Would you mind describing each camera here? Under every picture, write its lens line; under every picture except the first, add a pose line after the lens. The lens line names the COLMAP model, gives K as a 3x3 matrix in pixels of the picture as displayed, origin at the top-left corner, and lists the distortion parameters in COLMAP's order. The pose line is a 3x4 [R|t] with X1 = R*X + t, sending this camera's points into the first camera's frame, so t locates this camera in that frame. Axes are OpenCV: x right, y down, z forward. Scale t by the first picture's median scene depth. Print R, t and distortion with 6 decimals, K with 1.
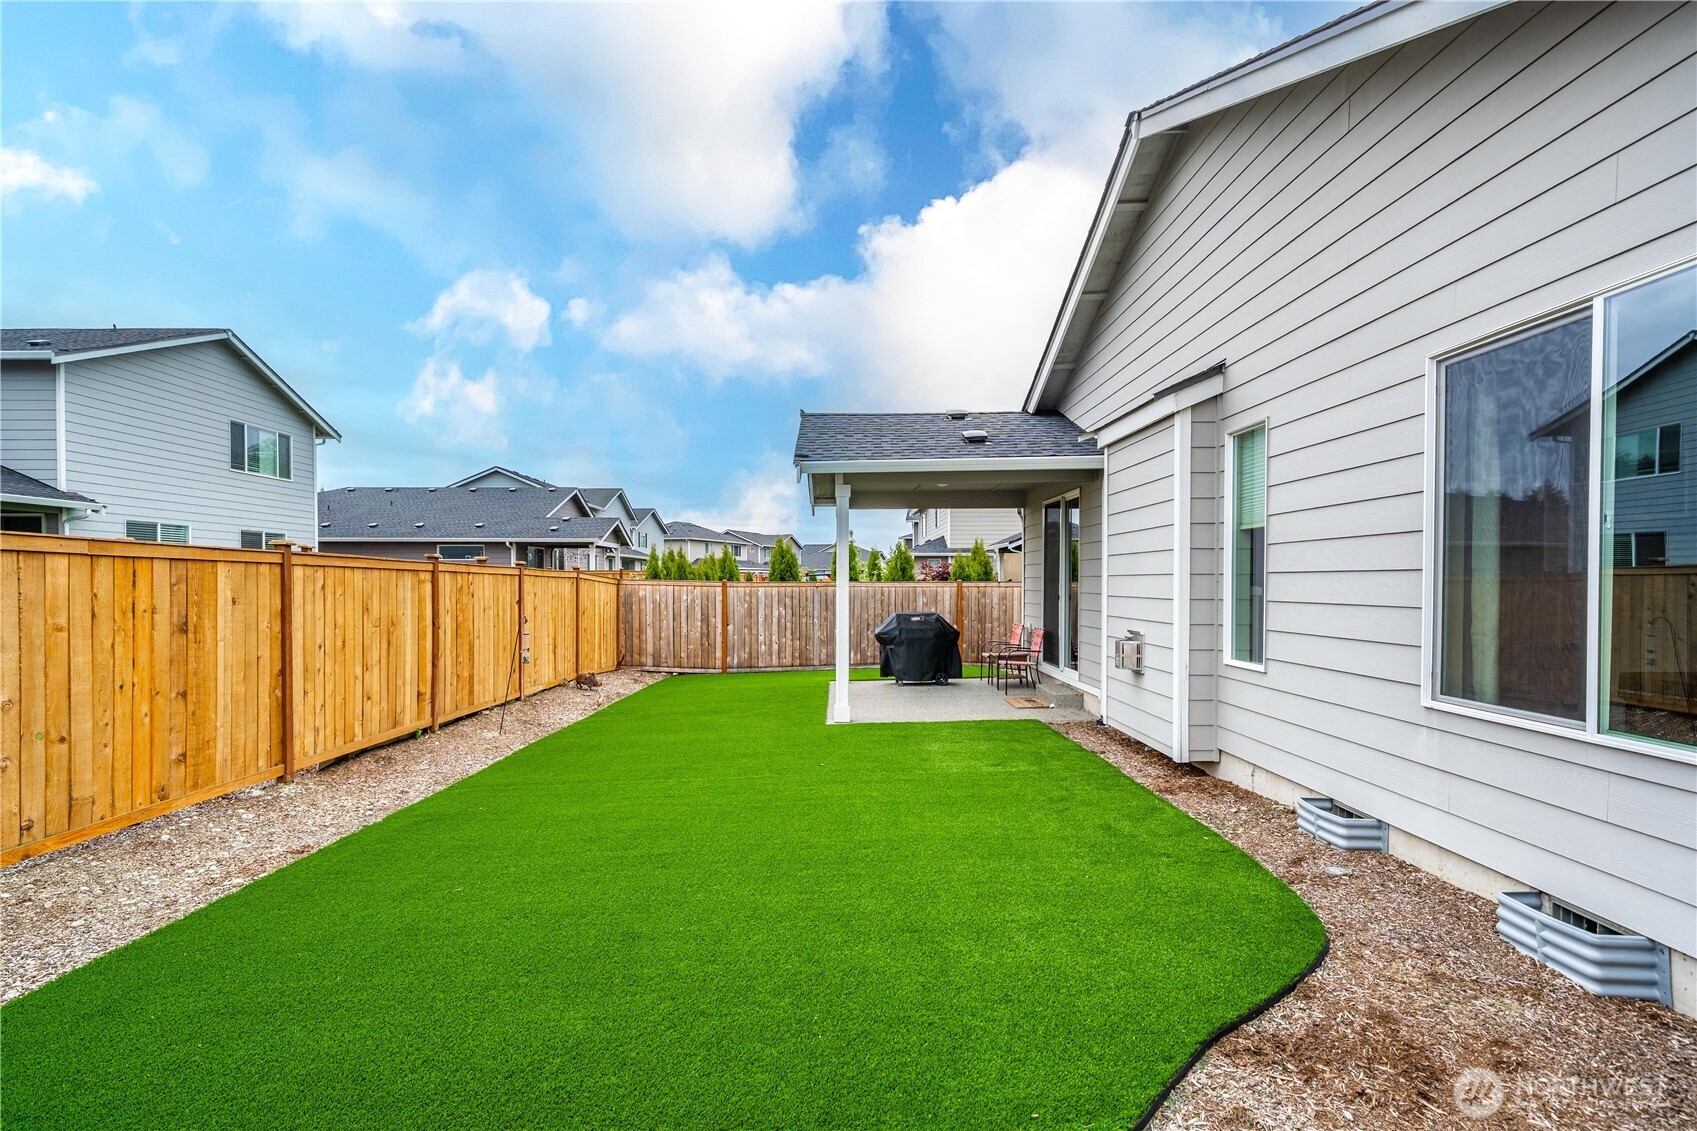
lens RADIAL K [[830.0, 0, 837.1], [0, 830.0, 583.8], [0, 0, 1]] dist [0.003476, 0.000130]
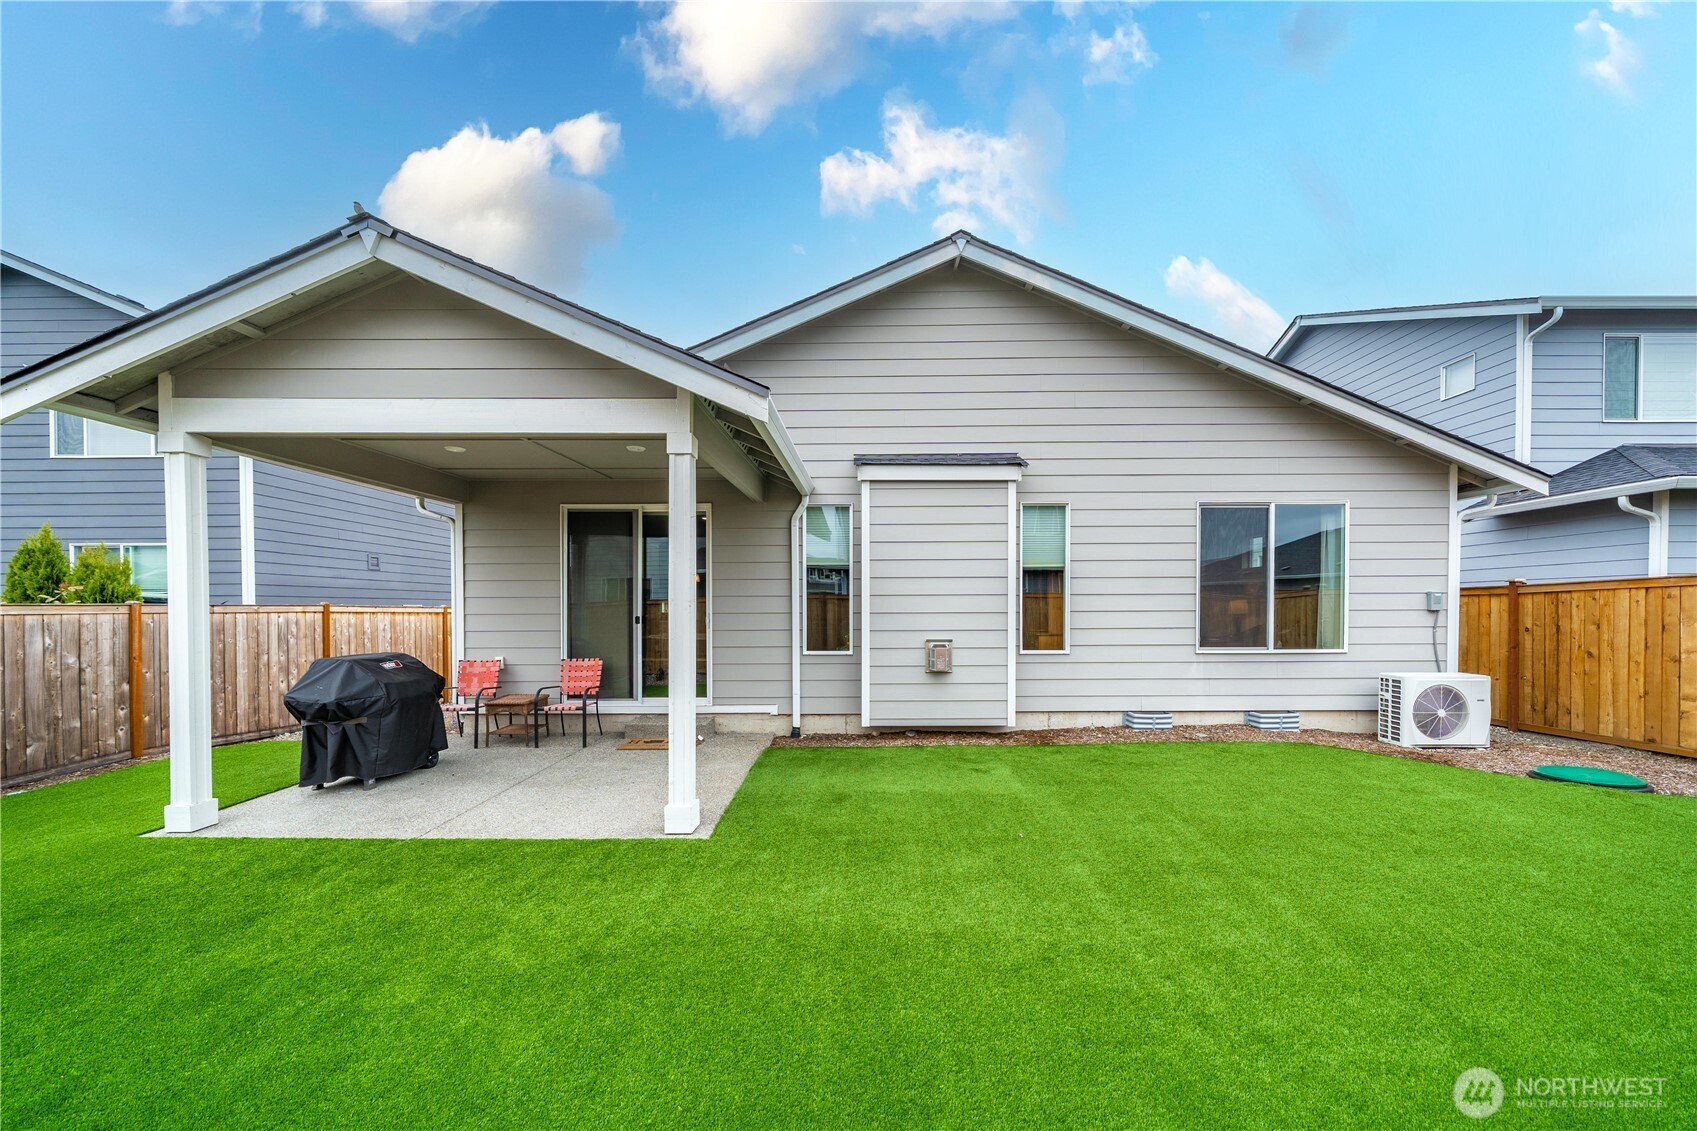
lens RADIAL K [[619.6, 0, 853.7], [0, 619.6, 614.6], [0, 0, 1]] dist [-0.000060, -0.000011]
pose [[-0.018557, -0.013933, 0.999731, -0.662941], [0.007533, 0.999873, 0.014074, 0.005536], [-0.999799, 0.007792, -0.018450, 1.317991]]
